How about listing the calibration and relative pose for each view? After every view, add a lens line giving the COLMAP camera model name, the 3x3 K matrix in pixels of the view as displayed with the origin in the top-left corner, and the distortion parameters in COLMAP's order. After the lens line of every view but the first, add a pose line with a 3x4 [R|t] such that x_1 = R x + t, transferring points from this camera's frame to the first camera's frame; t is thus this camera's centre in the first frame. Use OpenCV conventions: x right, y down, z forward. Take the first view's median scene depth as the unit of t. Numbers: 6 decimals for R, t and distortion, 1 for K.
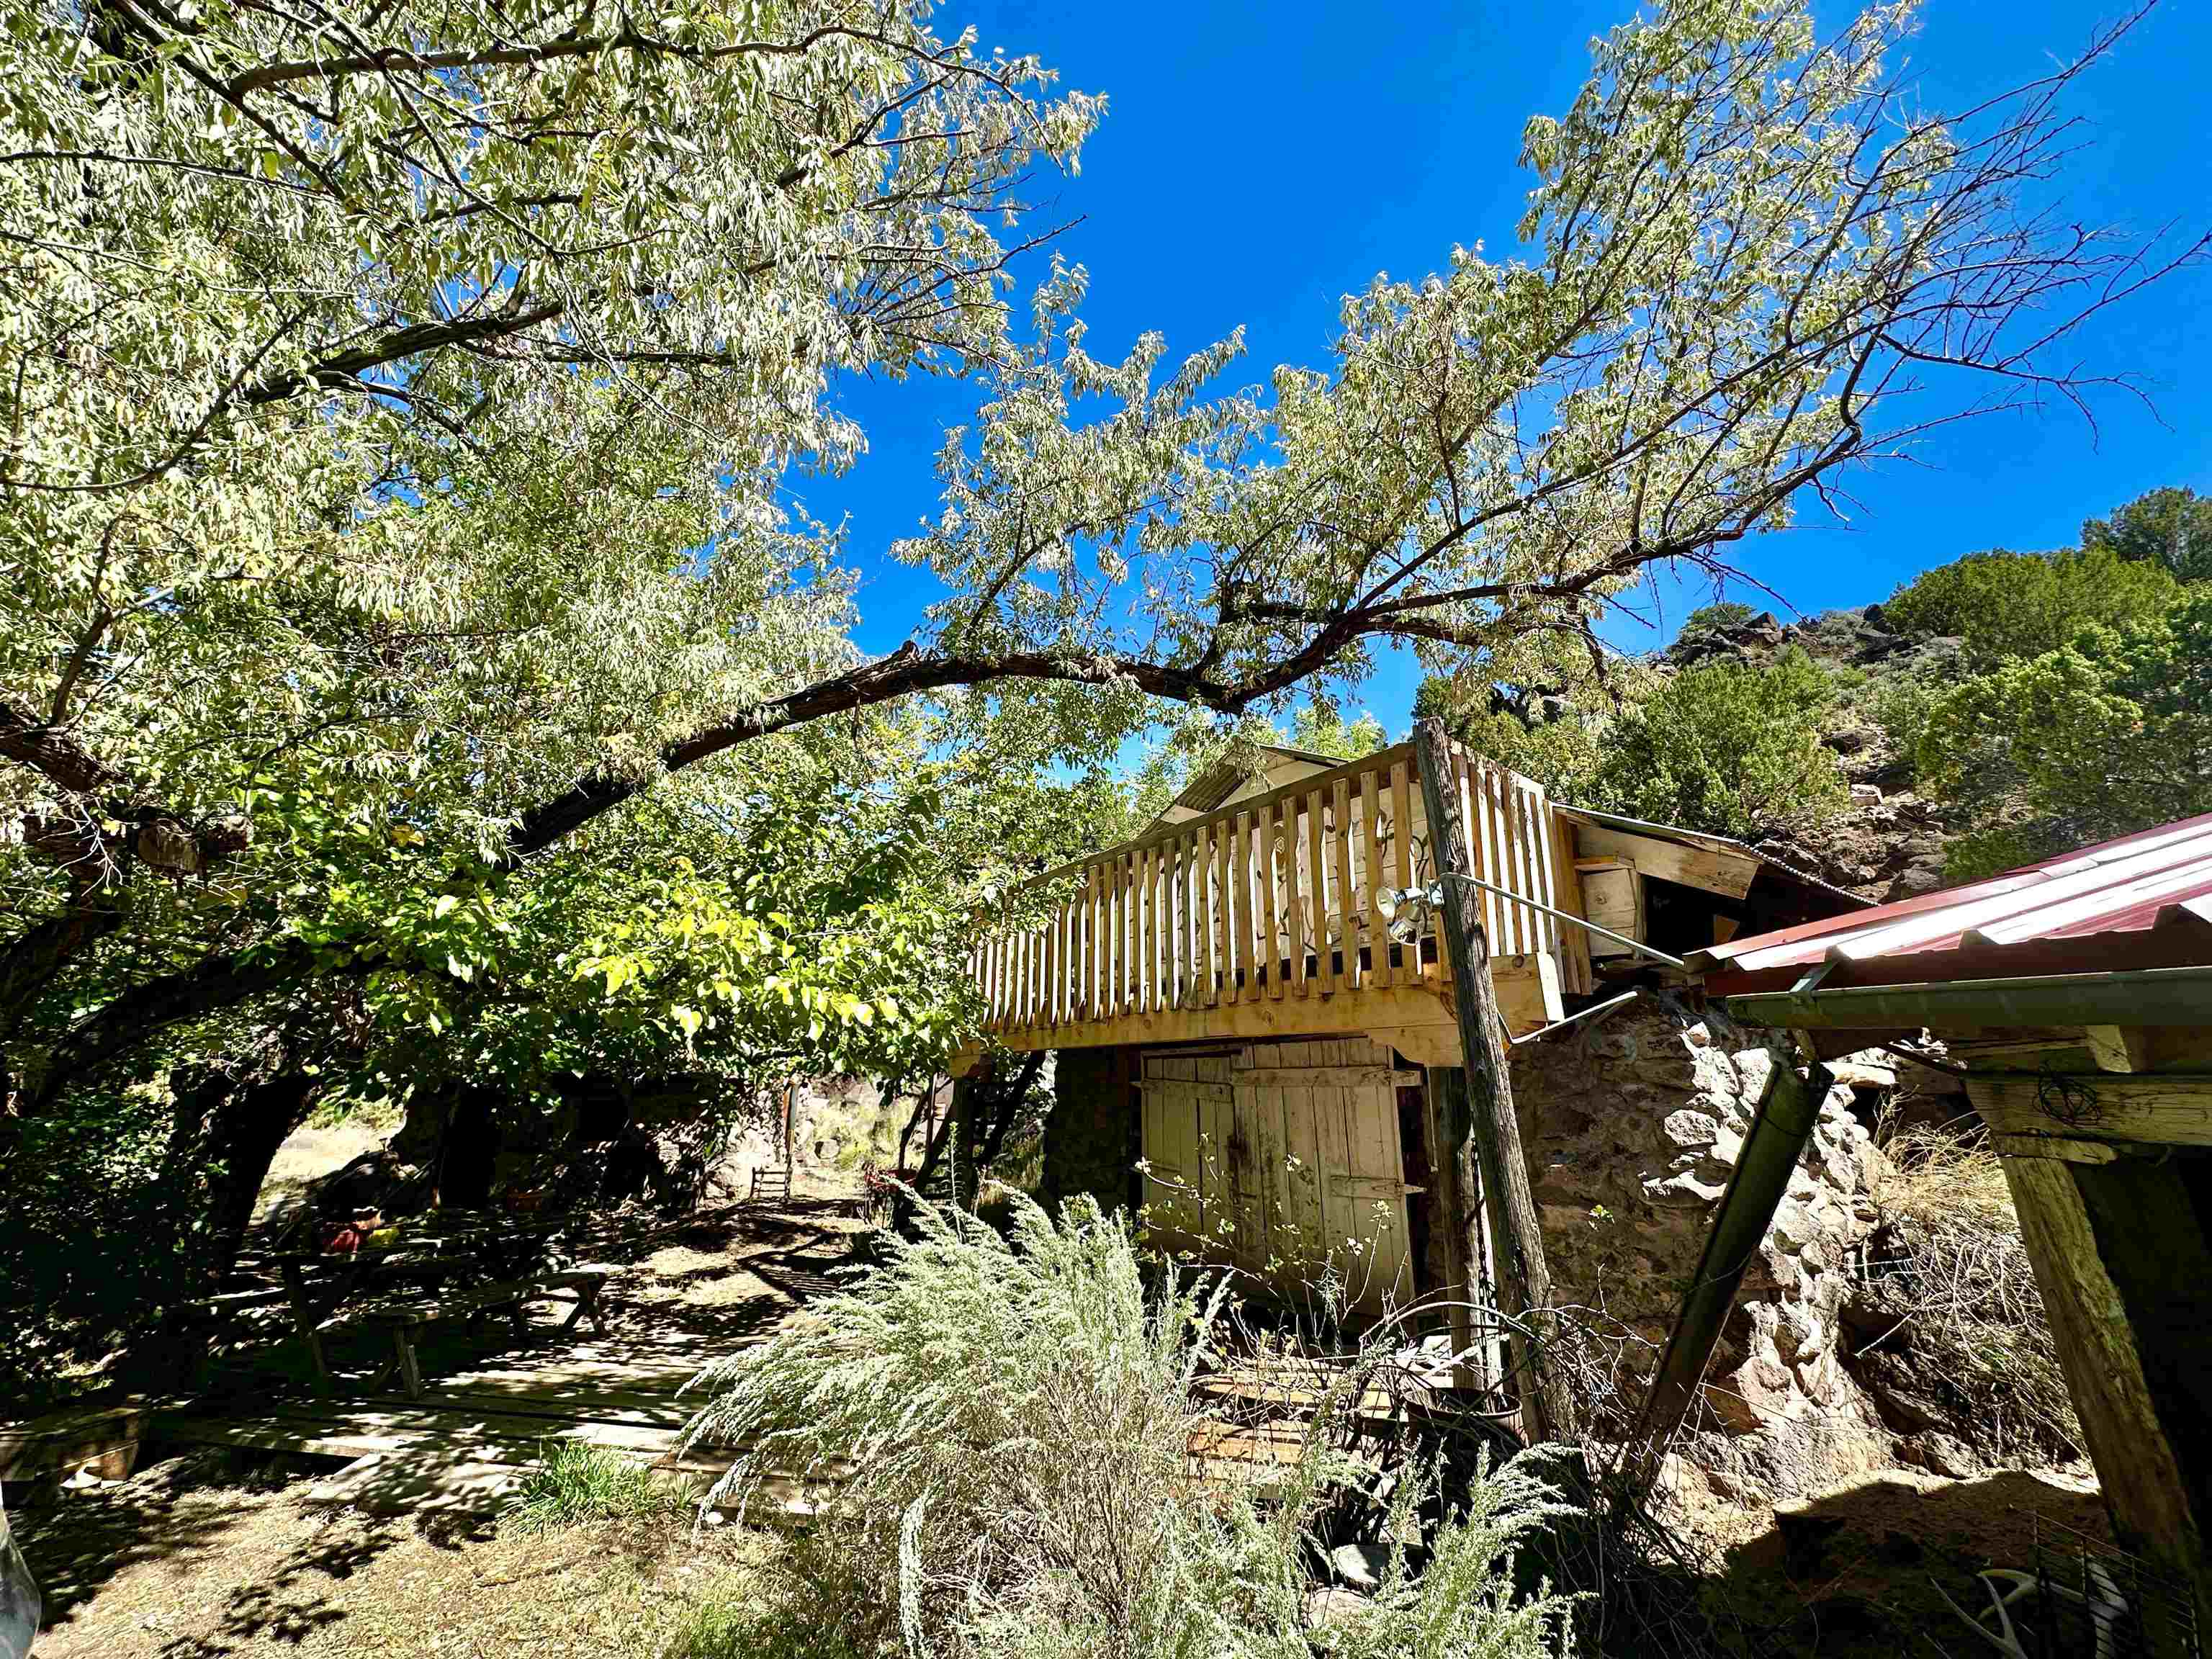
lens RADIAL K [[899.6, 0, 1106.0], [0, 899.6, 829.5], [0, 0, 1]] dist [-0.000106, -0.000006]
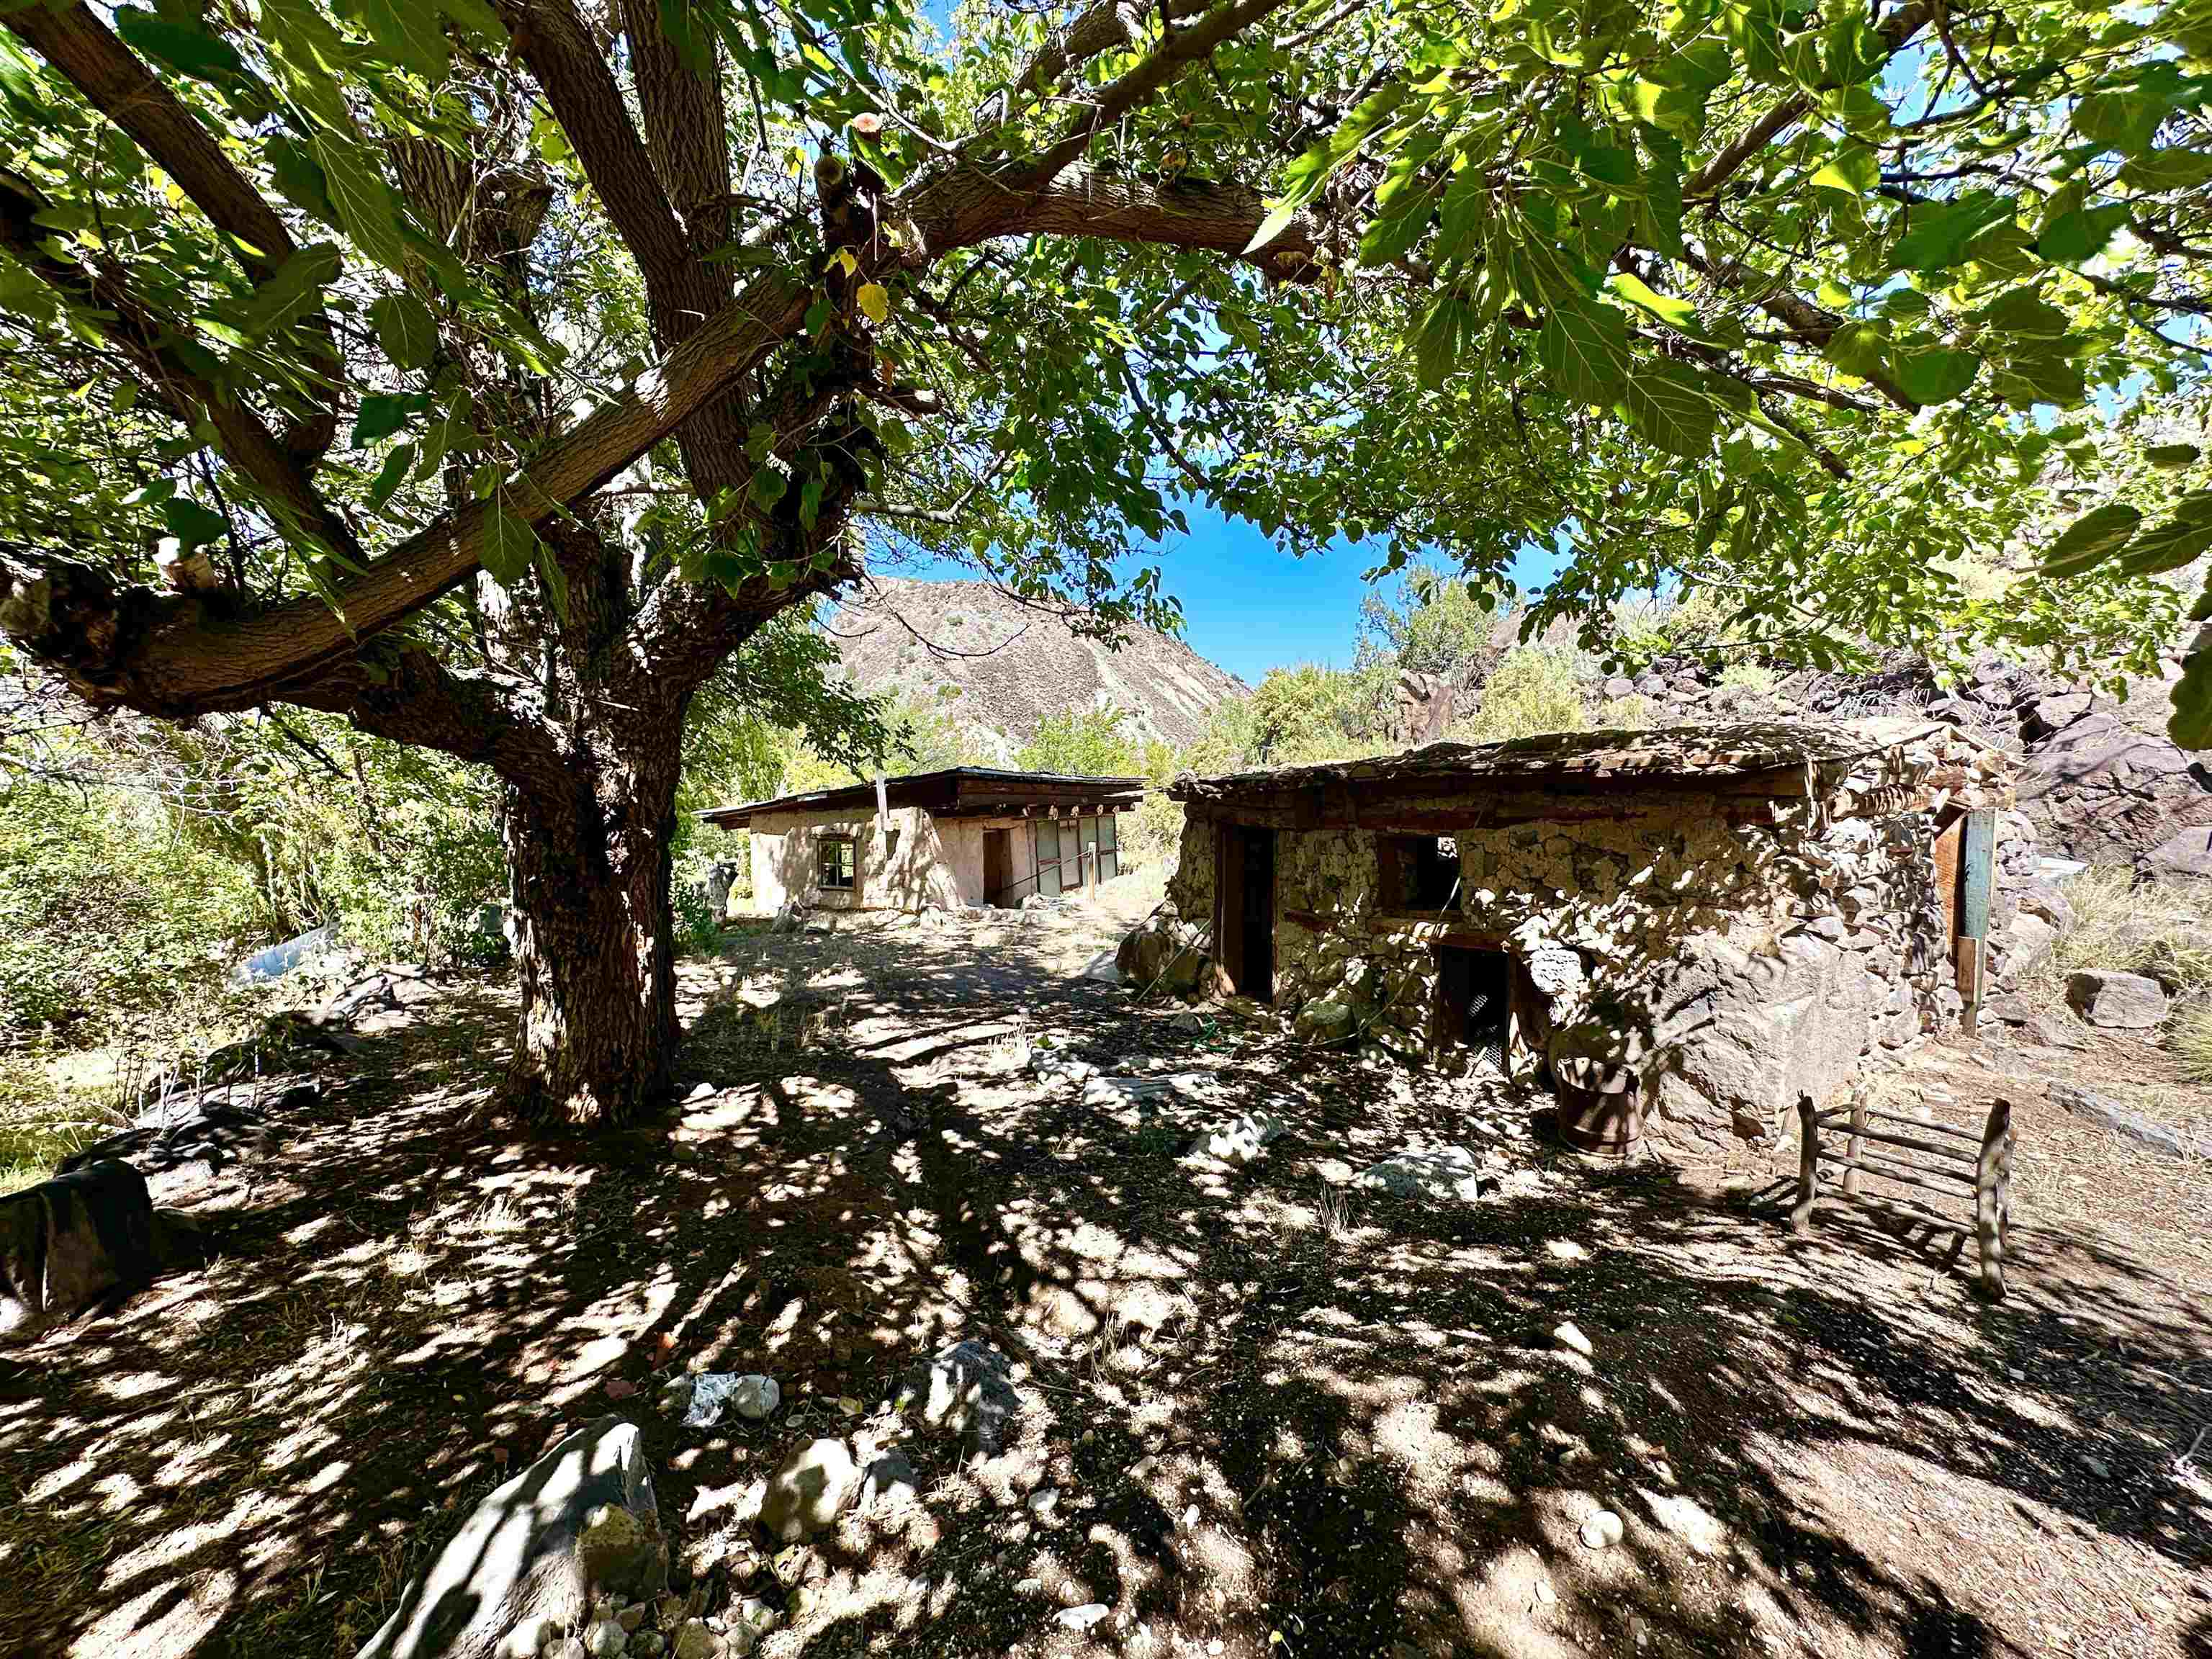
lens RADIAL K [[899.6, 0, 1106.0], [0, 899.6, 829.5], [0, 0, 1]] dist [-0.000106, -0.000006]
pose [[0.470440, 0.025053, -0.882076, -0.242055], [0.216022, 0.965912, 0.142646, 0.206387], [0.855582, -0.257654, 0.448992, 0.680909]]
